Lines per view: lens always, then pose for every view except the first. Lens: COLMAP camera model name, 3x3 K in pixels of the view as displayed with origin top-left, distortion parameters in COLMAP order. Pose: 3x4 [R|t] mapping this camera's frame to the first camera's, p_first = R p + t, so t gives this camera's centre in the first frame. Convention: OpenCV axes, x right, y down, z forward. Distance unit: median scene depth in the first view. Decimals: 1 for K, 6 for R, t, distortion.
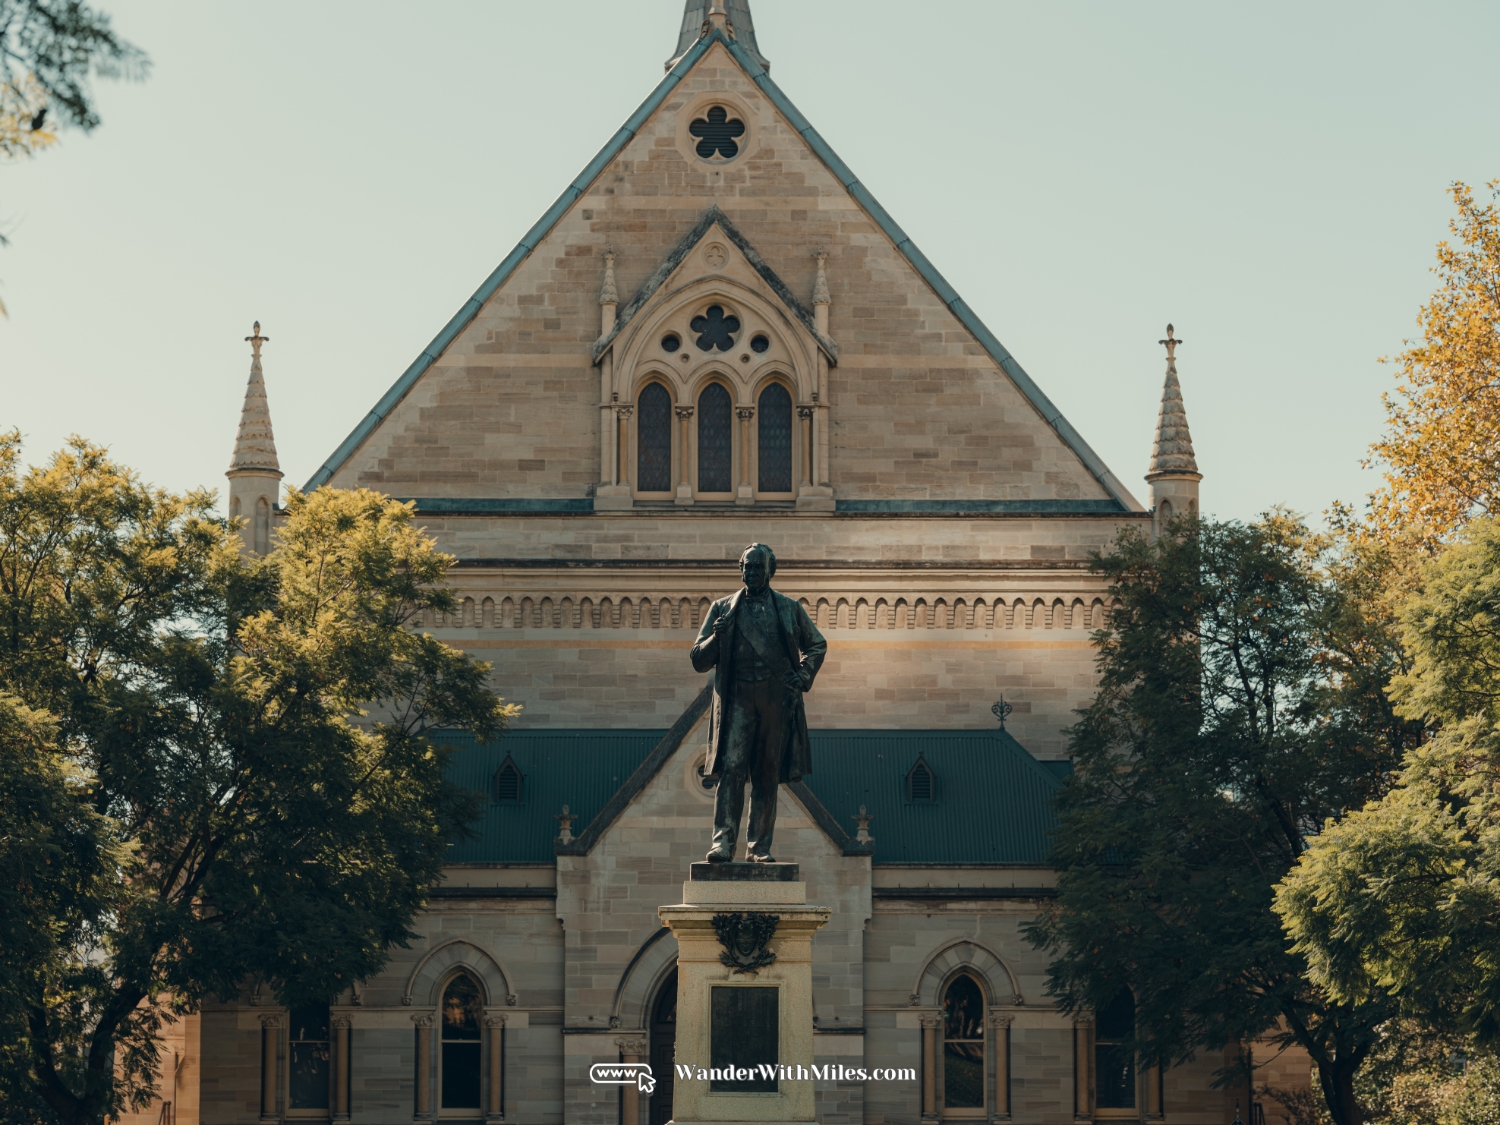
lens RADIAL K [[3747.9, 0, 750.2], [0, 3747.9, 561.0], [0, 0, 1]] dist [-0.020895, 0.000000]
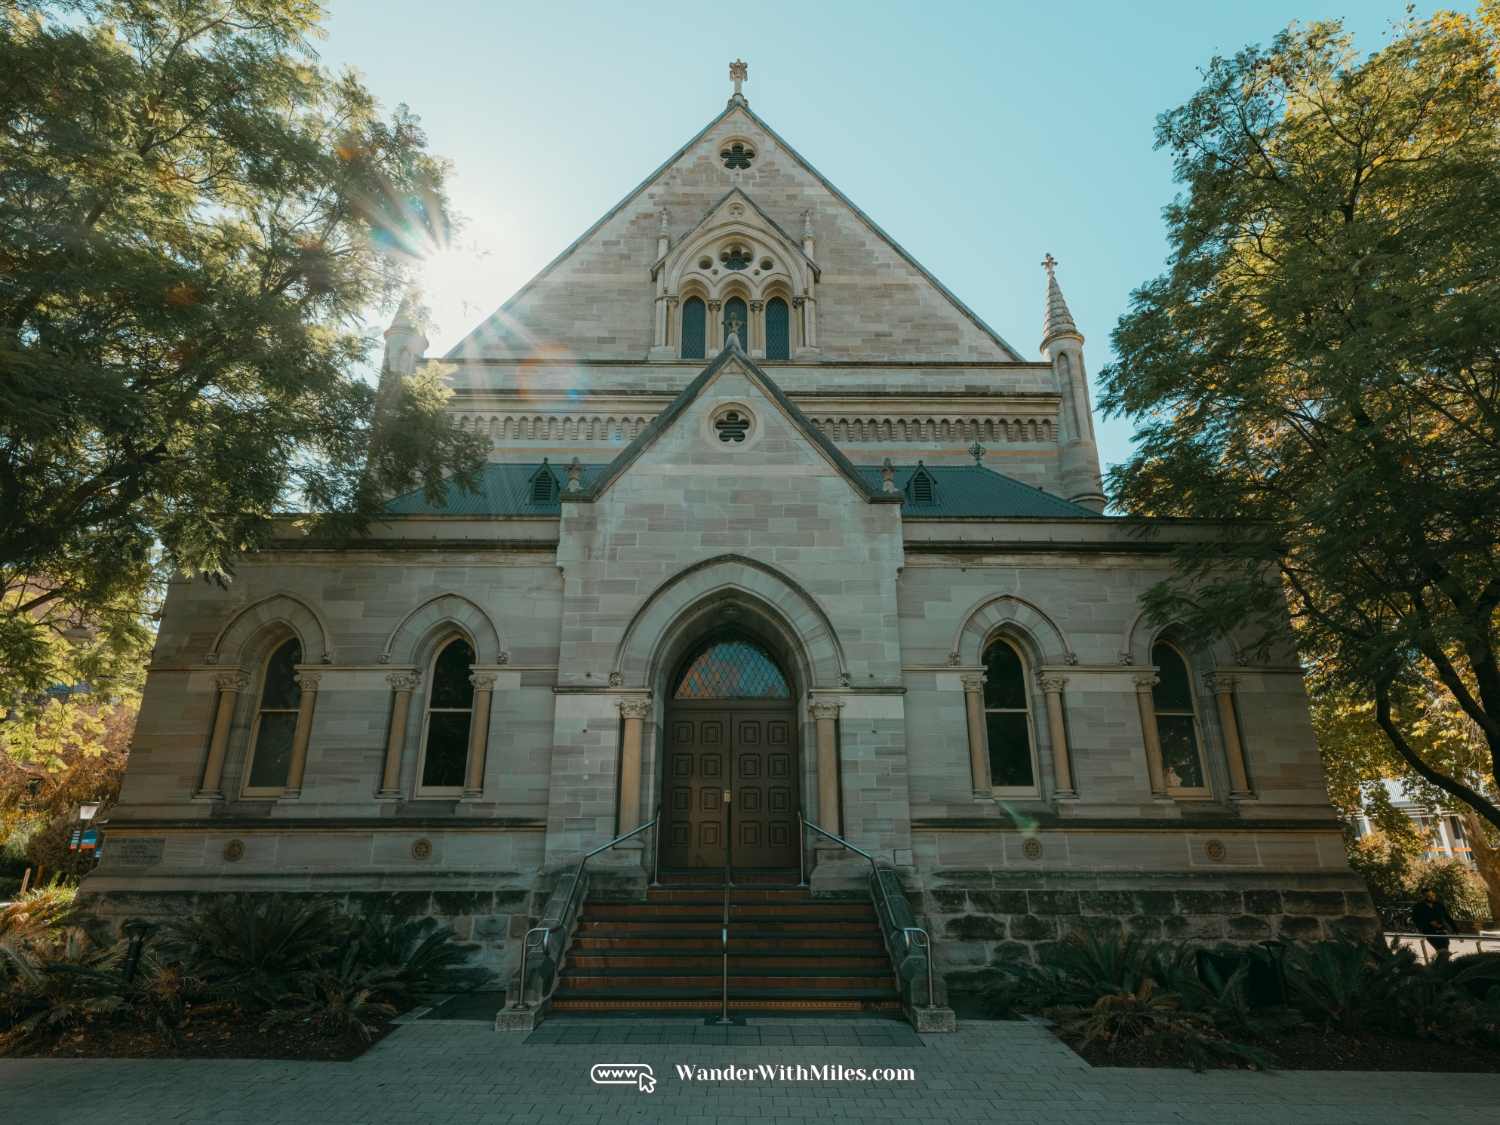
lens RADIAL K [[772.2, 0, 746.2], [0, 772.2, 577.7], [0, 0, 1]] dist [0.004106, -0.002430]
pose [[1.000000, -0.000435, -0.000832, -0.005232], [0.000261, 0.980133, -0.198343, 0.121250], [0.000902, 0.198343, 0.980132, 0.734786]]
